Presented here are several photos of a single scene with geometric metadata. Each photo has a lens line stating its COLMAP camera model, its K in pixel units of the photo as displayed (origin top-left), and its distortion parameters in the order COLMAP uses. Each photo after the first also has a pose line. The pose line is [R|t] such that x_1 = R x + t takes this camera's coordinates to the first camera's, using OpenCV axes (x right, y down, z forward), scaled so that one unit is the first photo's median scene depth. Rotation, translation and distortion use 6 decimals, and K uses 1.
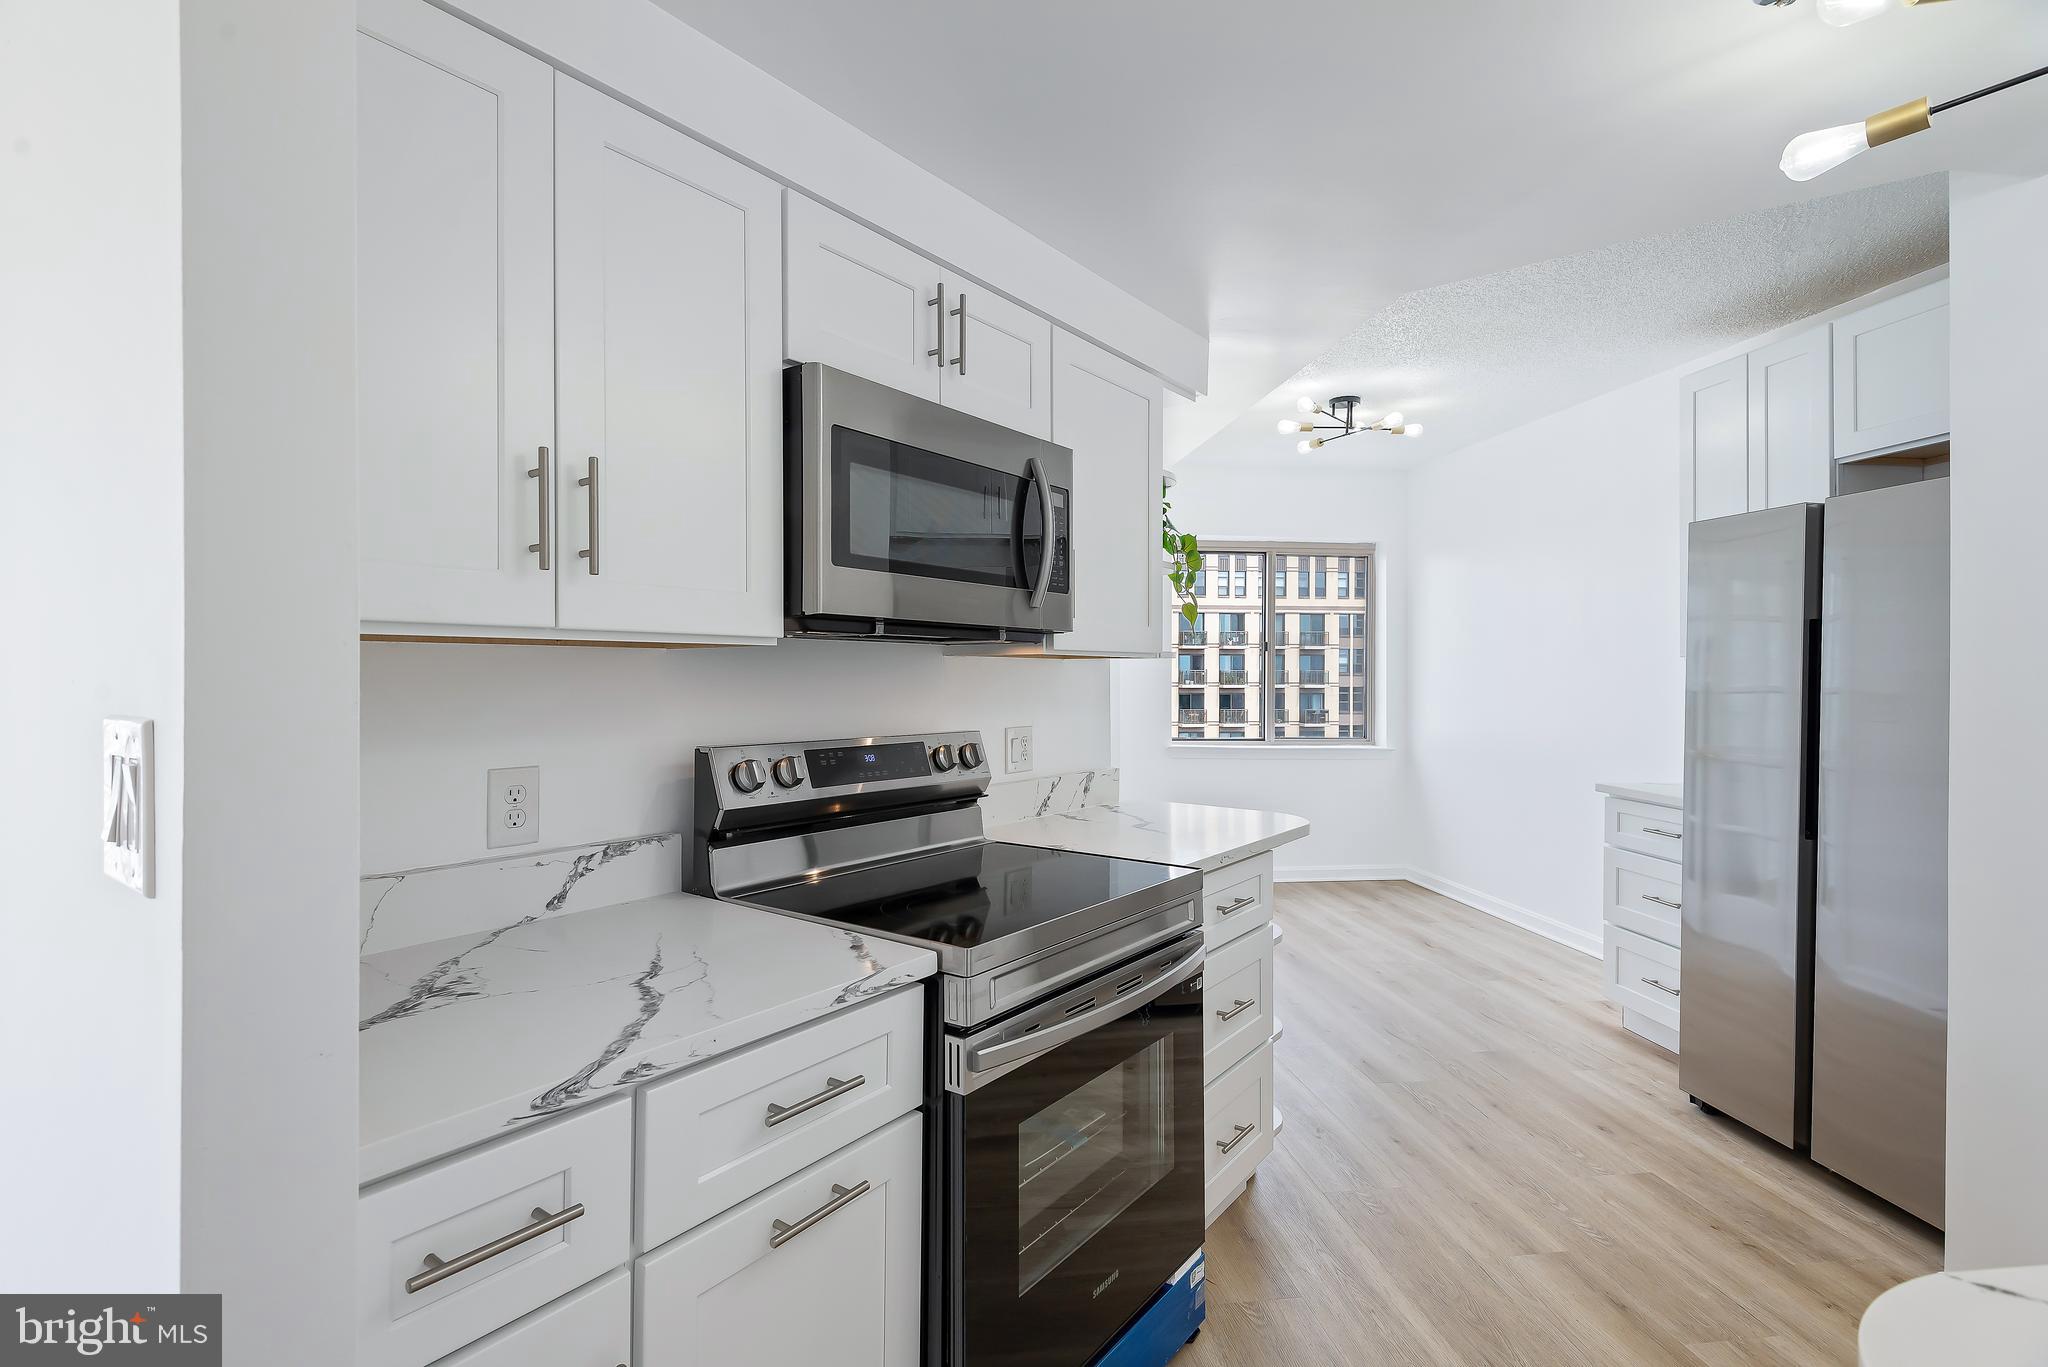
lens RADIAL K [[1016.8, 0, 1027.7], [0, 1016.8, 675.2], [0, 0, 1]] dist [-0.004358, -0.000774]
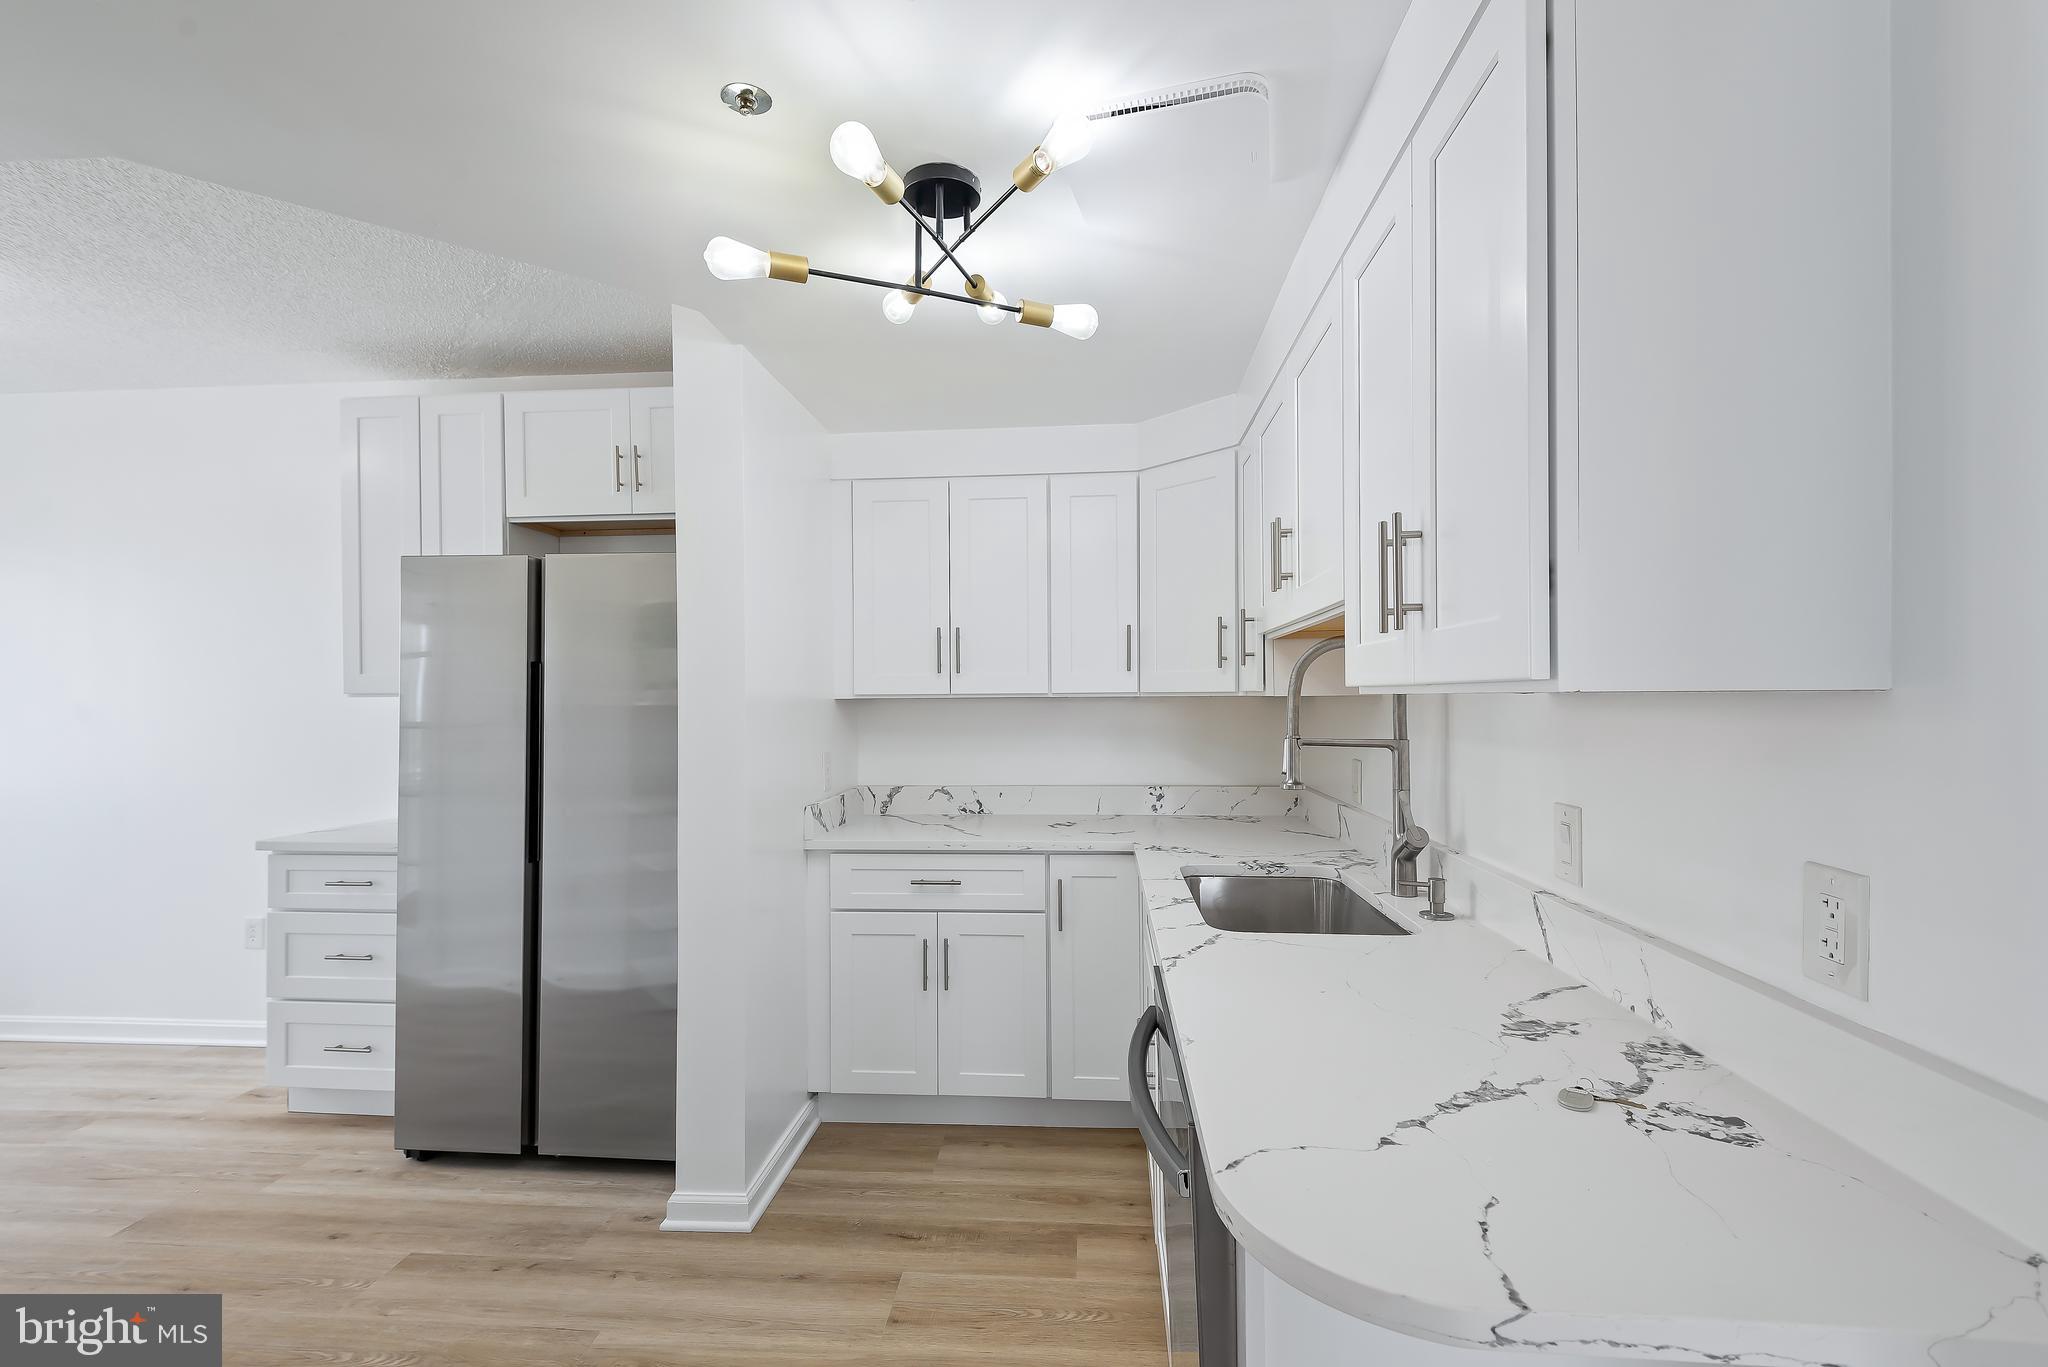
lens RADIAL K [[930.5, 0, 1034.0], [0, 930.5, 701.6], [0, 0, 1]] dist [0.009656, 0.000306]
pose [[0.213764, -0.006211, 0.976866, -0.086479], [0.007960, 0.999958, 0.004616, -0.011921], [-0.976853, 0.006789, 0.213804, 0.225771]]
